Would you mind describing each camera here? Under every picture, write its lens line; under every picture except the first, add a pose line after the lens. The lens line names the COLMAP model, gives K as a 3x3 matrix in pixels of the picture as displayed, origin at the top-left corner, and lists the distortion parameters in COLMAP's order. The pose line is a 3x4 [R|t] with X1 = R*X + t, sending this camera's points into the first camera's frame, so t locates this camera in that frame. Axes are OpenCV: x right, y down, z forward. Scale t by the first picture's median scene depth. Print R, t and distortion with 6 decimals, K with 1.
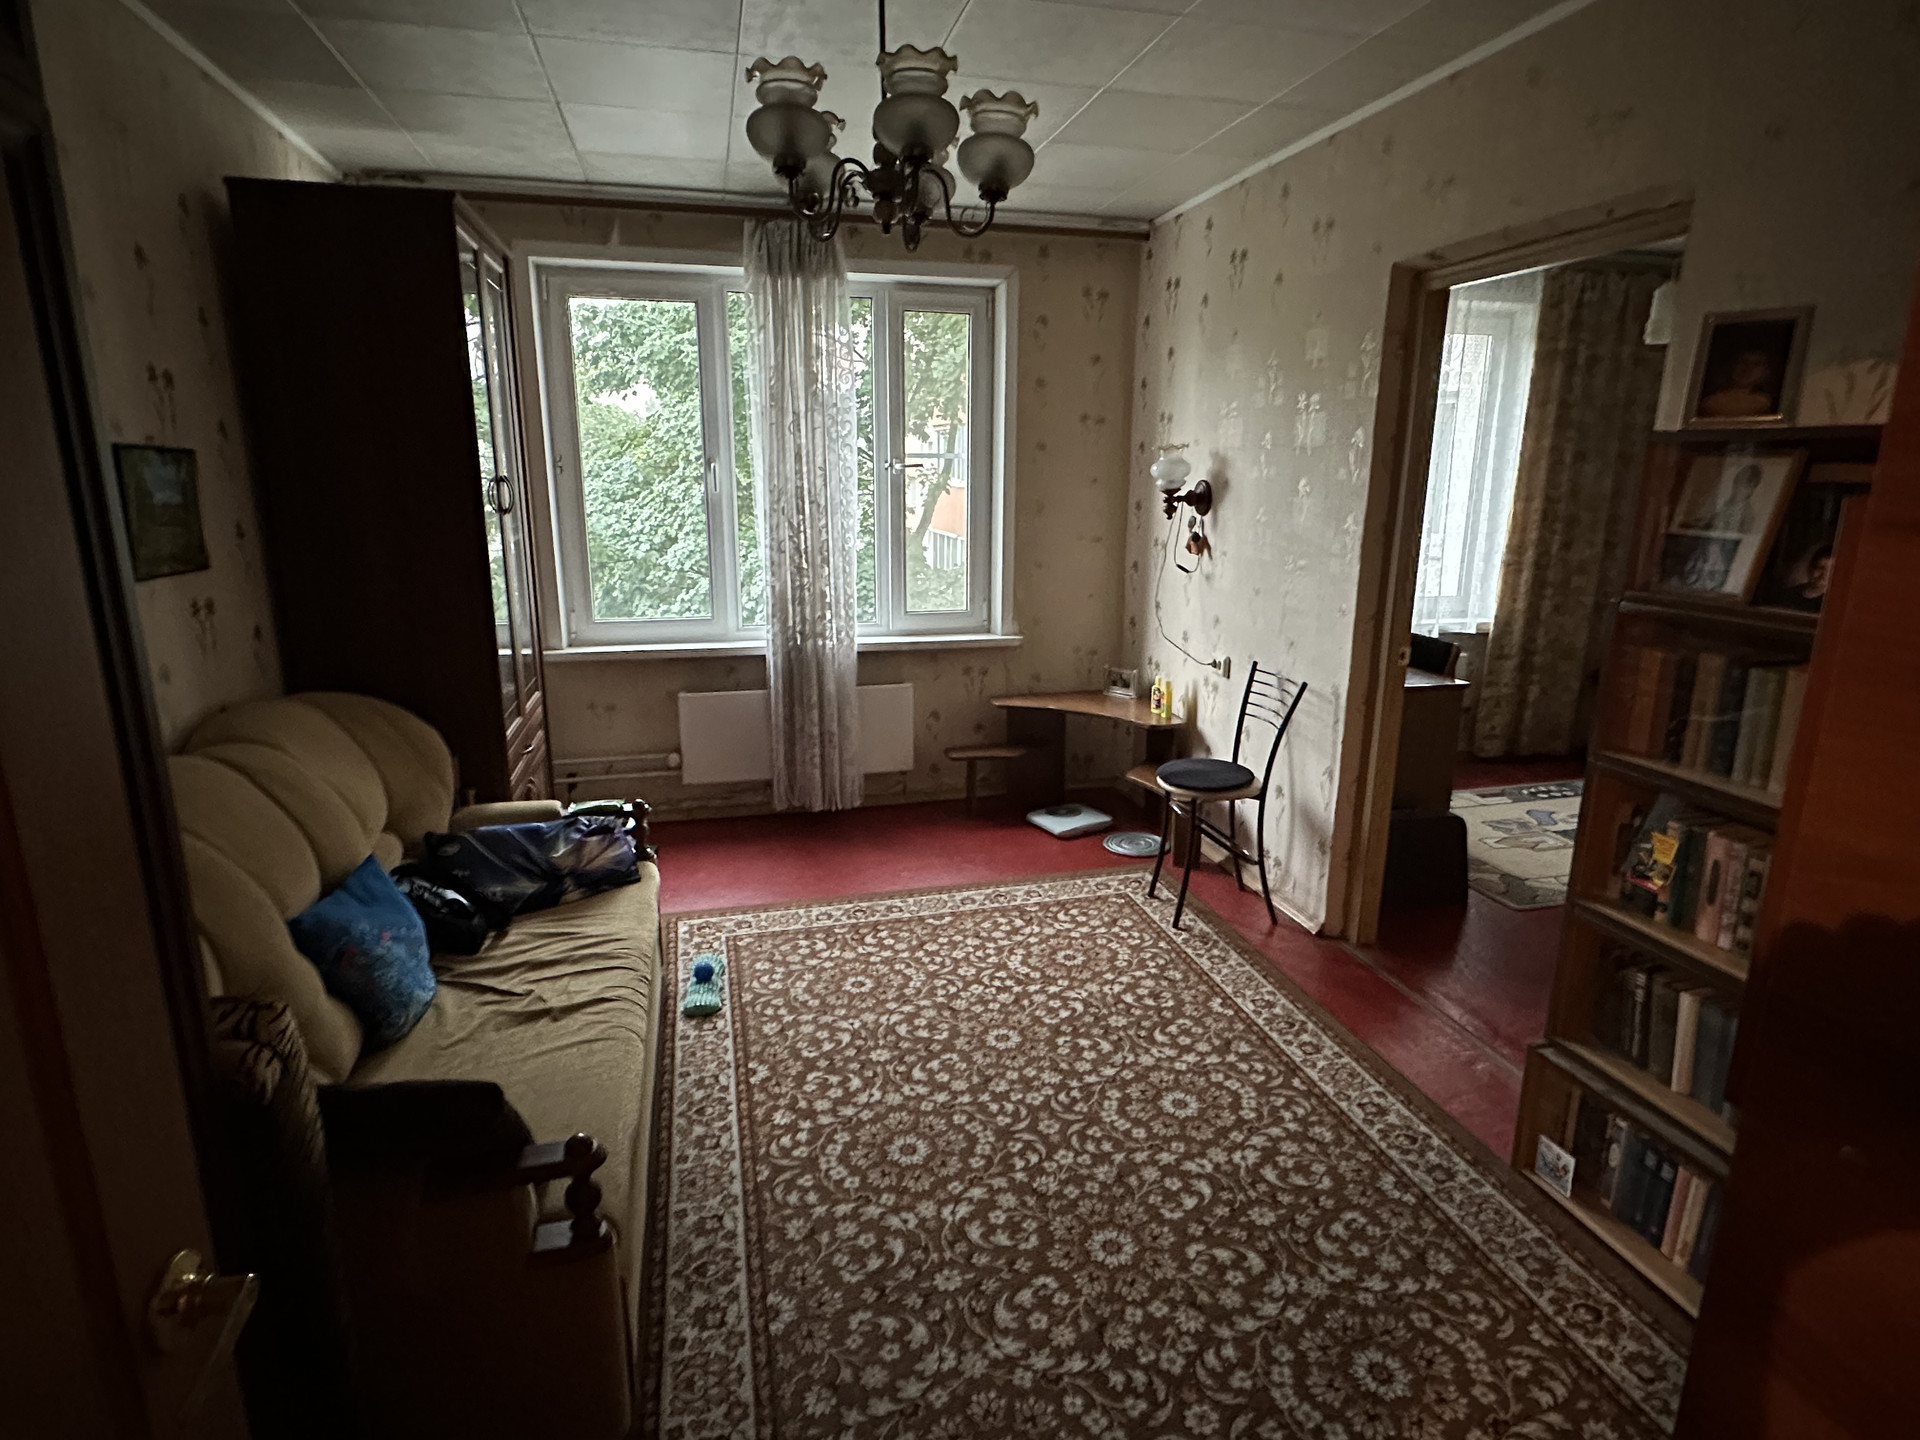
lens RADIAL K [[1033.0, 0, 966.0], [0, 1033.0, 722.2], [0, 0, 1]] dist [-0.007465, 0.001728]
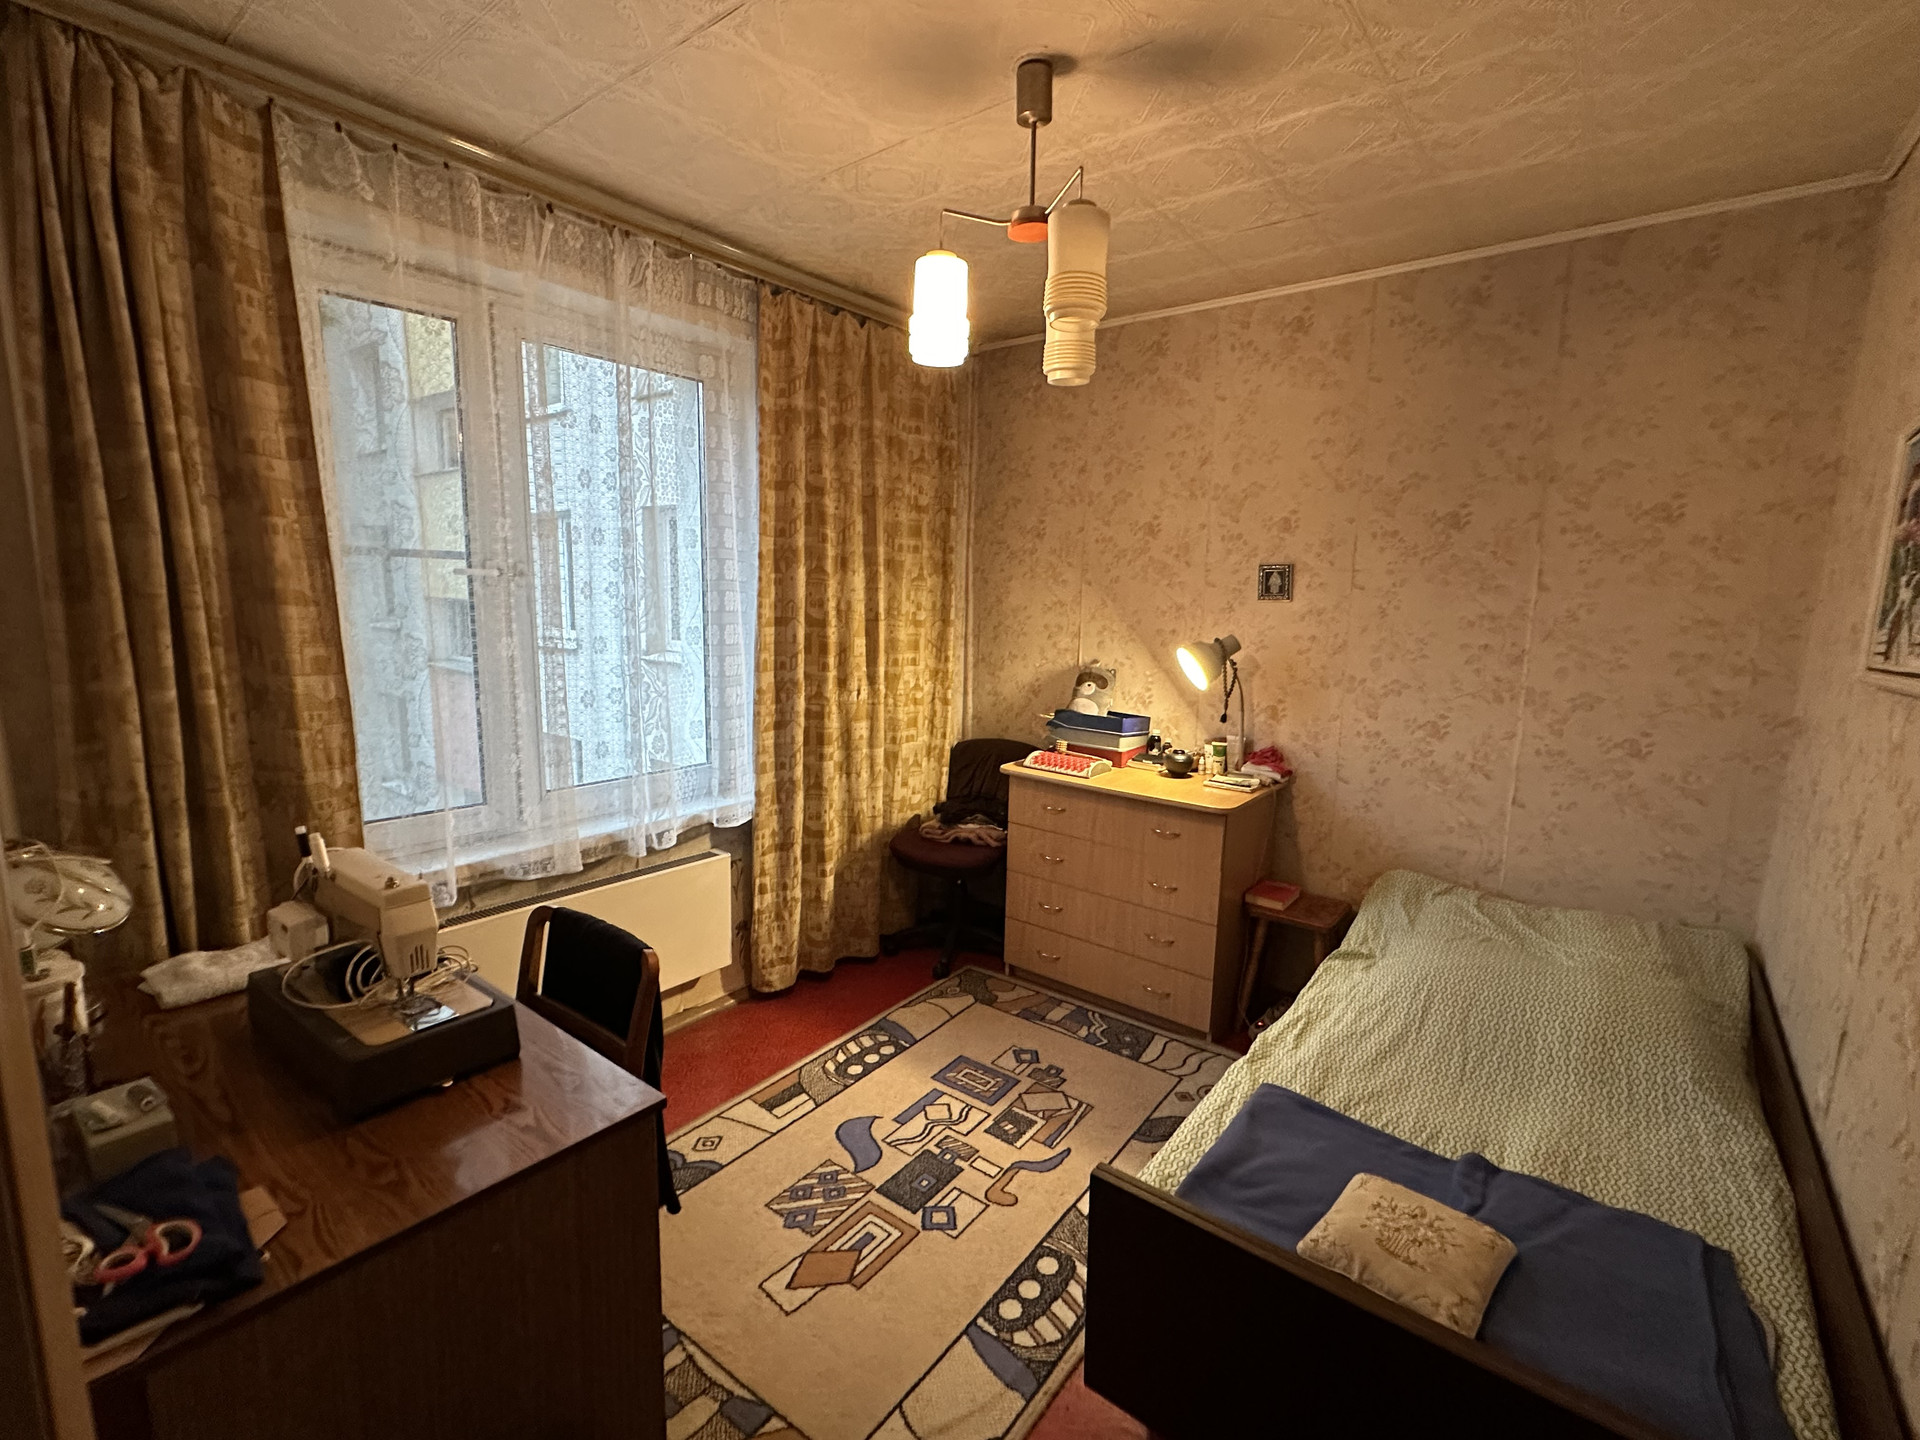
lens RADIAL K [[865.6, 0, 954.9], [0, 865.6, 730.2], [0, 0, 1]] dist [-0.001211, -0.000373]
pose [[0.798214, -0.084188, 0.596462, 0.571672], [0.129935, 0.990939, -0.034019, -0.224321], [-0.588193, 0.104655, 0.801920, 0.949262]]
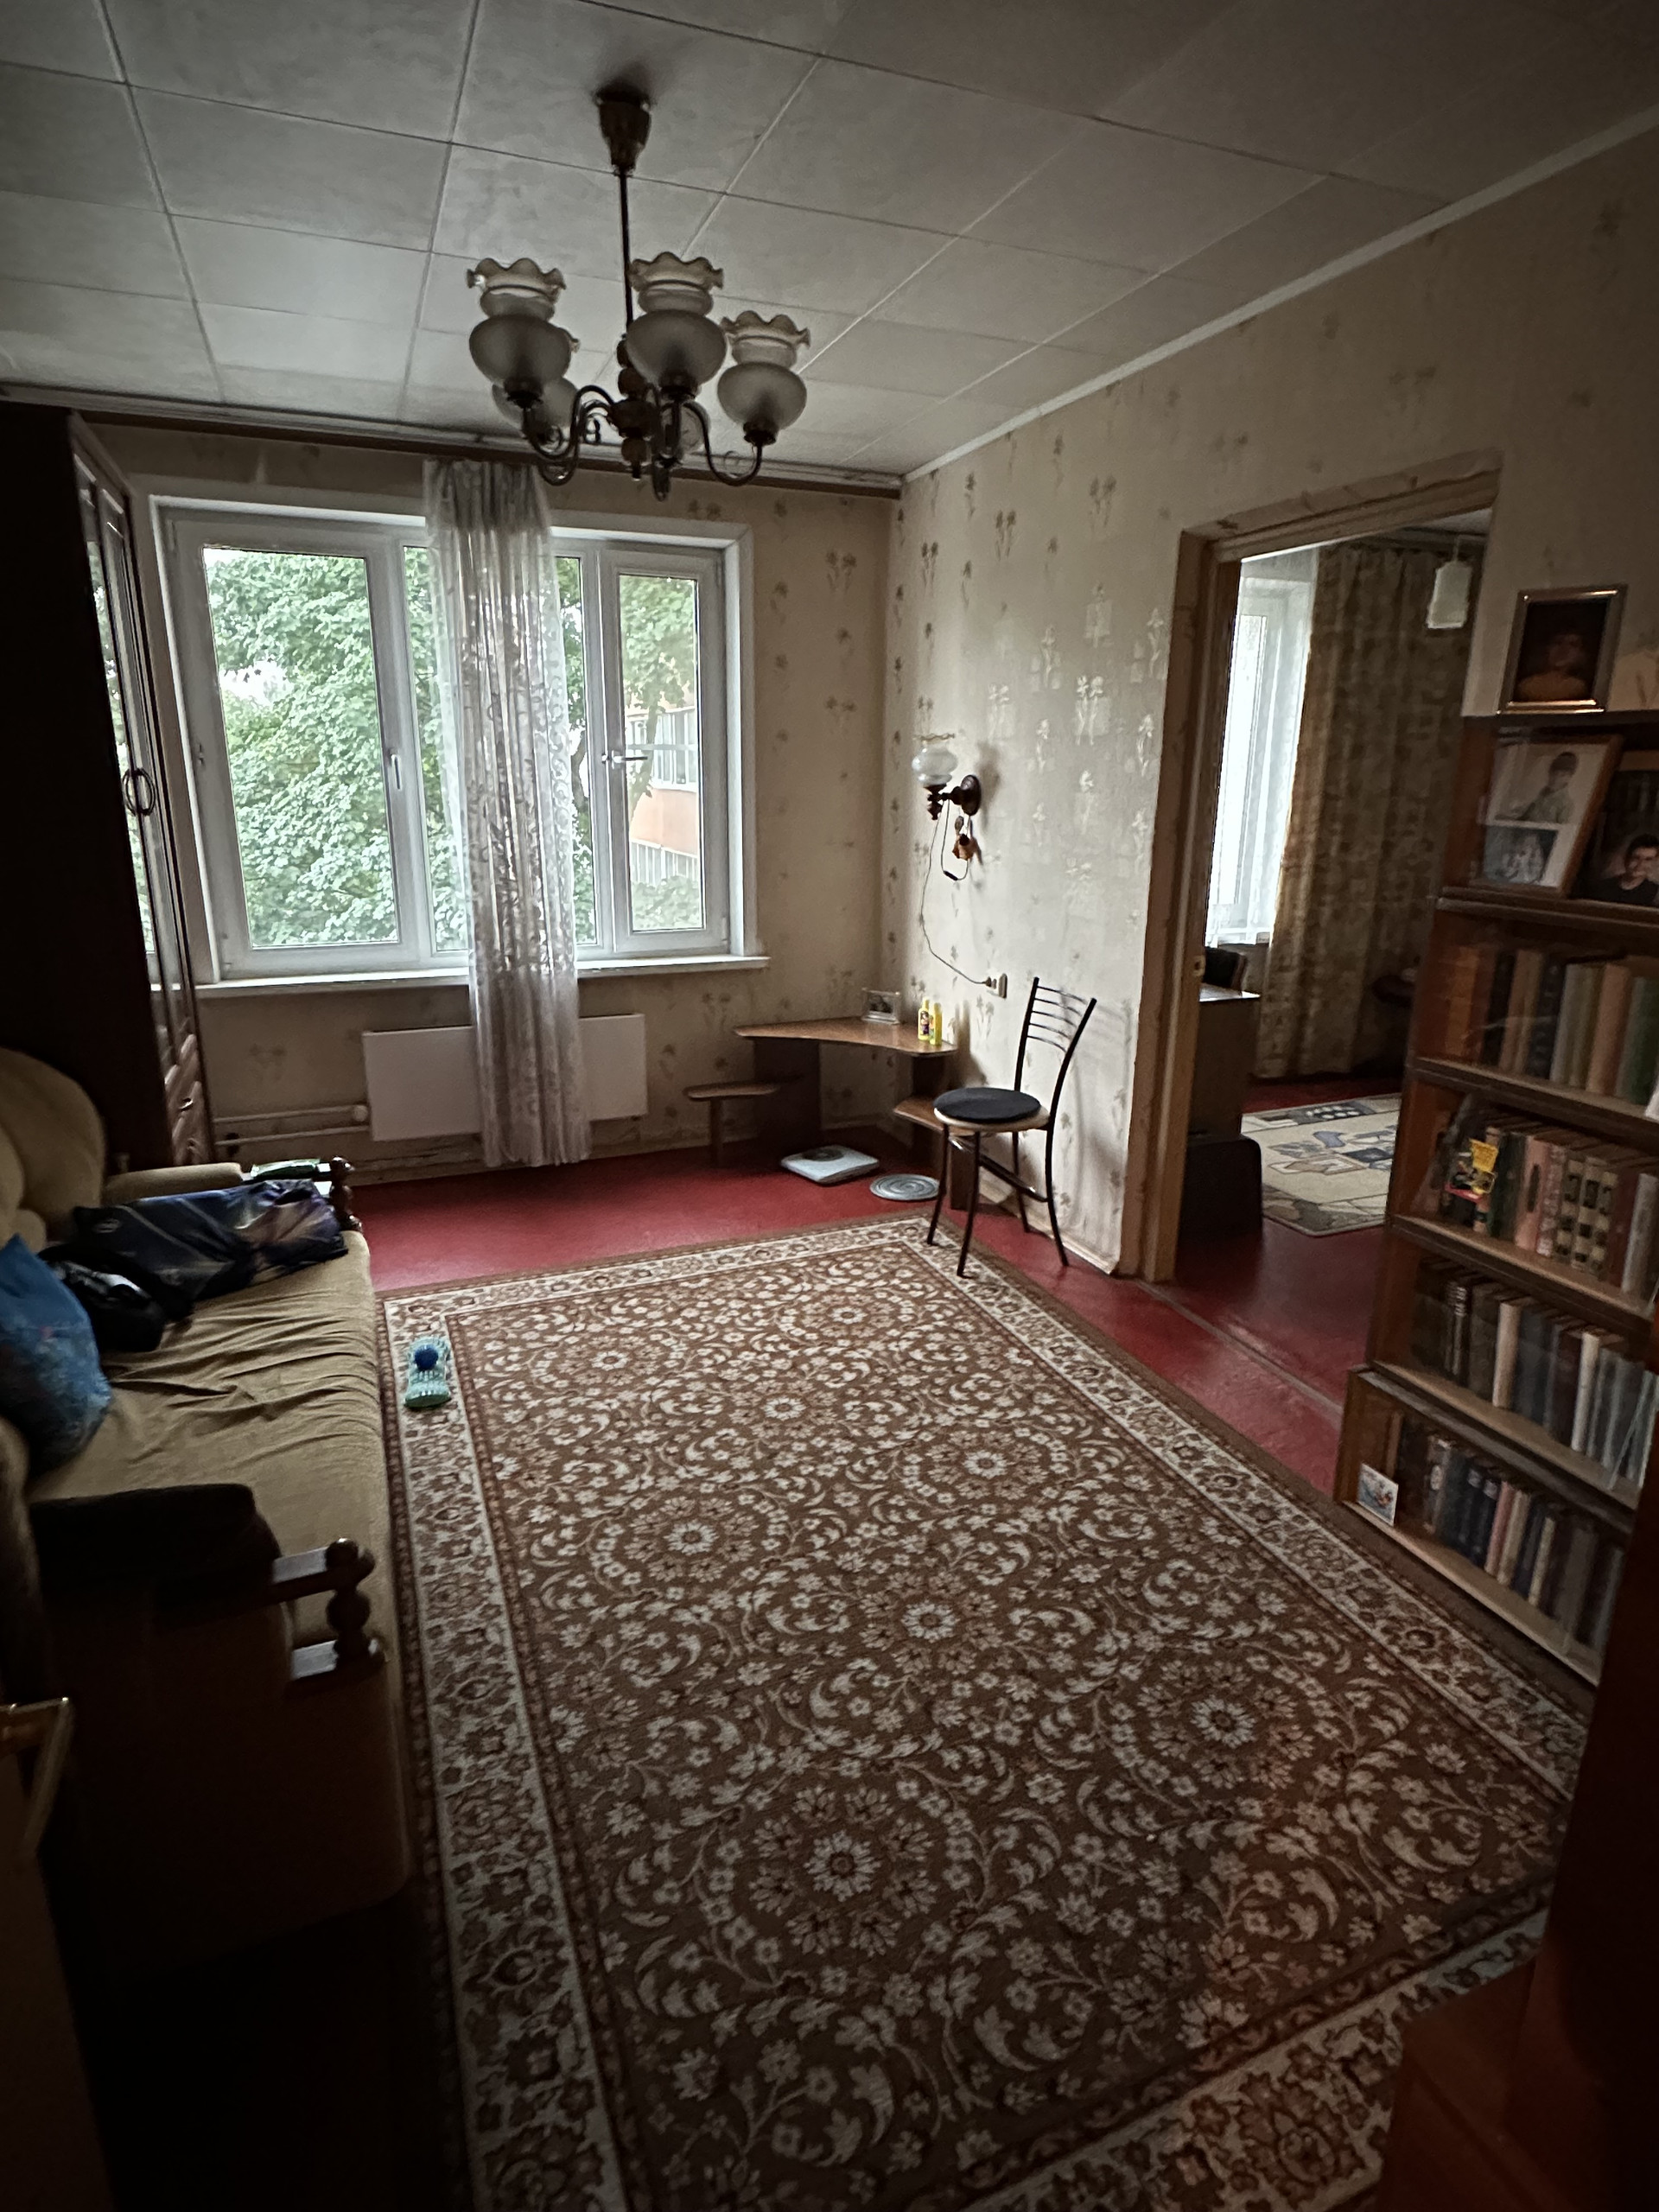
lens RADIAL K [[1190.2, 0, 838.3], [0, 1190.2, 1100.7], [0, 0, 1]] dist [-0.007465, 0.001728]
pose [[0.990011, -0.037084, 0.136028, -0.048384], [0.032680, 0.998871, 0.034468, 0.009636], [-0.137153, -0.029679, 0.990105, -0.008747]]
